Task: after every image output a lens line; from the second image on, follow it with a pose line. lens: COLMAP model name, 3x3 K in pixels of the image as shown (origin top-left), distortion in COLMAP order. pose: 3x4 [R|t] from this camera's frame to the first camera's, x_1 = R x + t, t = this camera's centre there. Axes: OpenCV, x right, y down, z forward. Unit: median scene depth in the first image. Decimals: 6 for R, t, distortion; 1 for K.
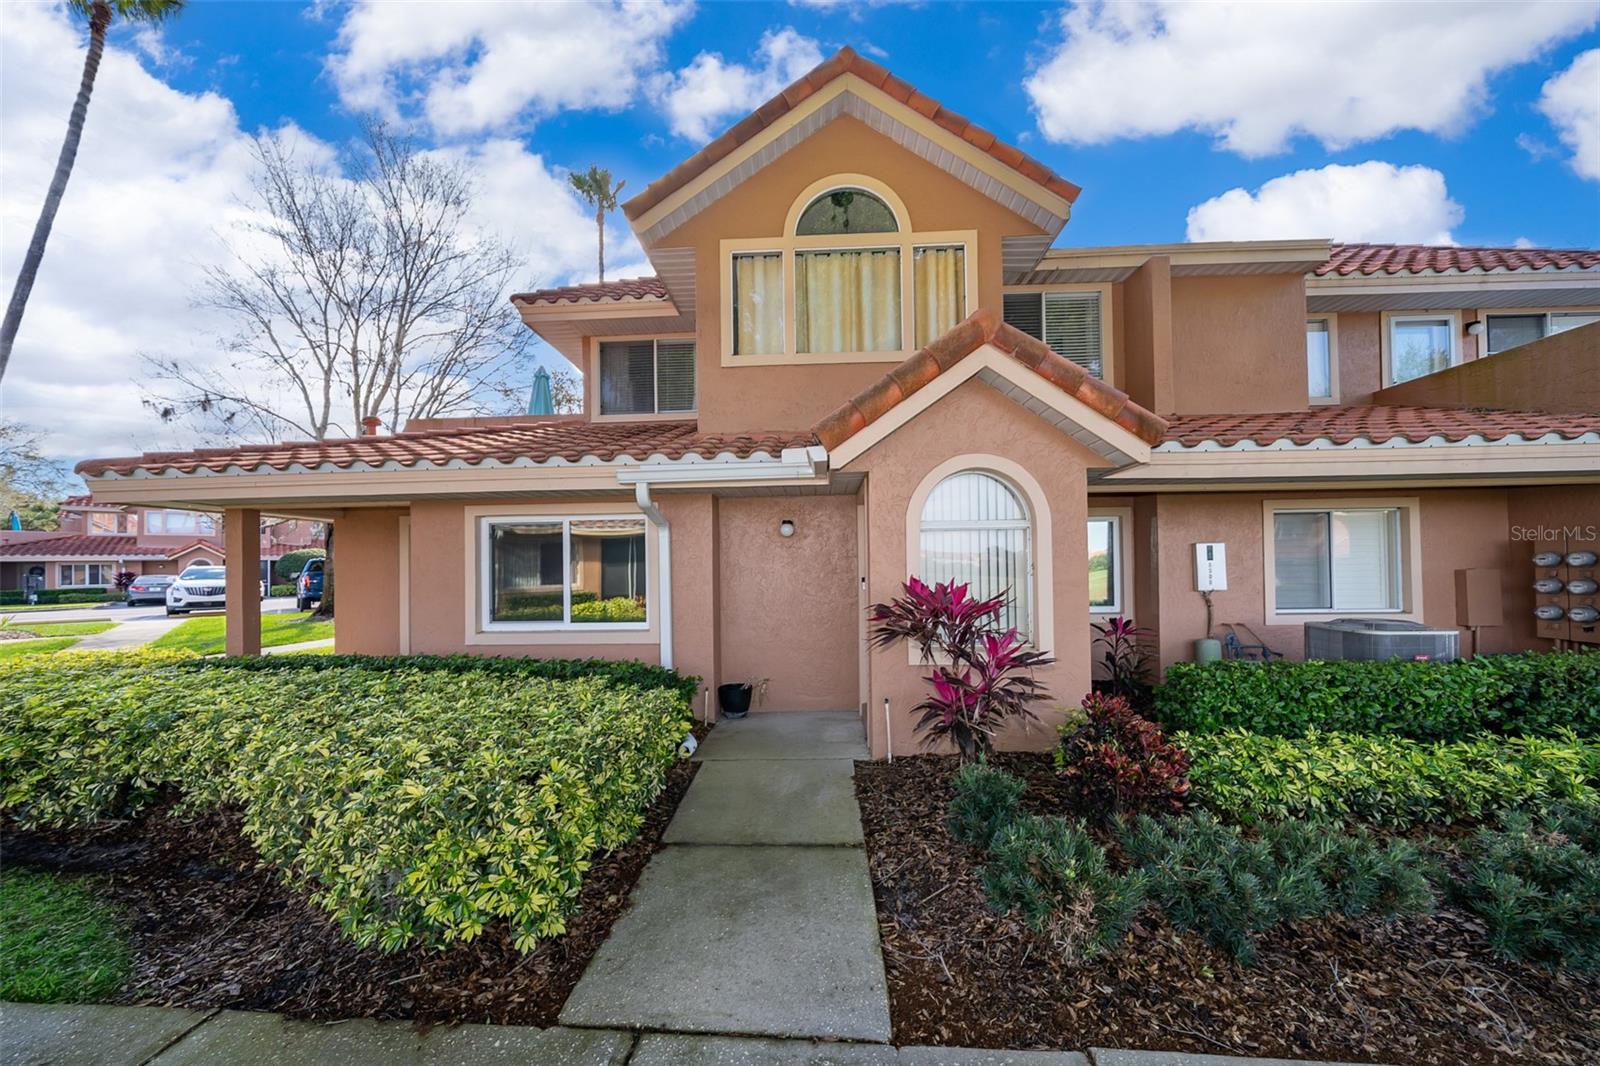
lens RADIAL K [[553.0, 0, 801.6], [0, 553.0, 545.1], [0, 0, 1]] dist [-0.004396, 0.000345]
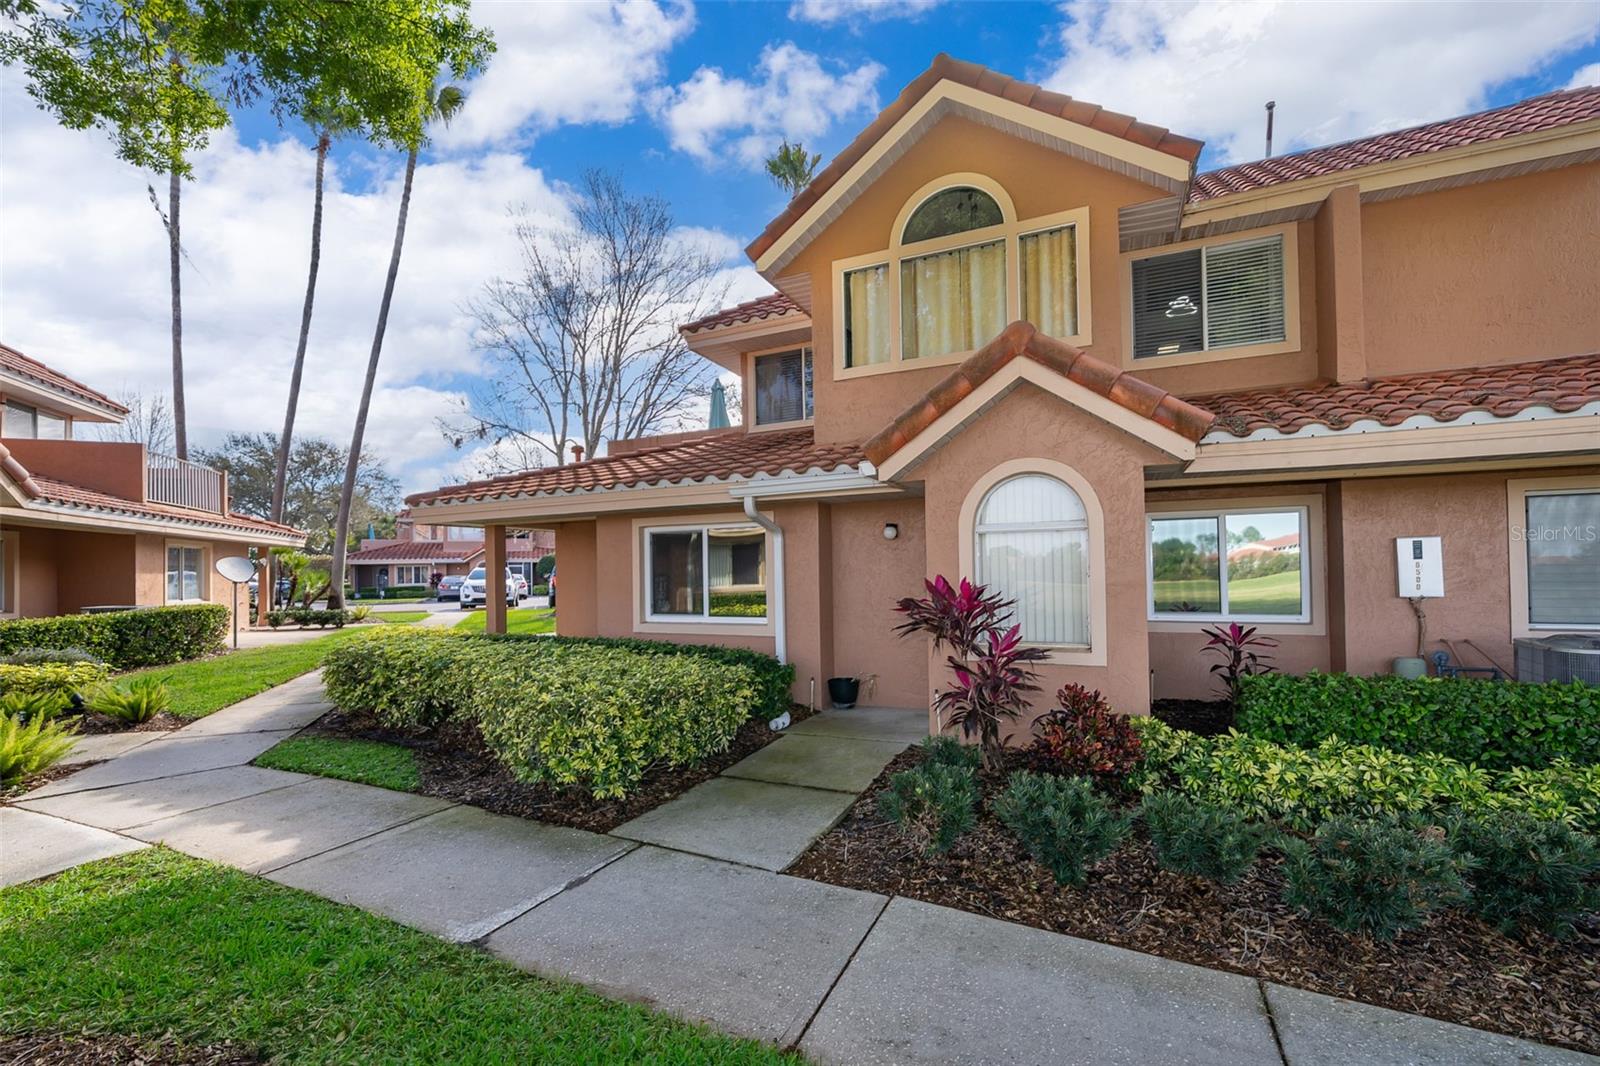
lens RADIAL K [[644.5, 0, 799.9], [0, 644.5, 537.5], [0, 0, 1]] dist [-0.000003, 0.000934]
pose [[0.930481, -0.018936, -0.365851, 0.271113], [0.016276, 0.999814, -0.010353, -0.008737], [0.365979, 0.003678, 0.930616, -0.203904]]
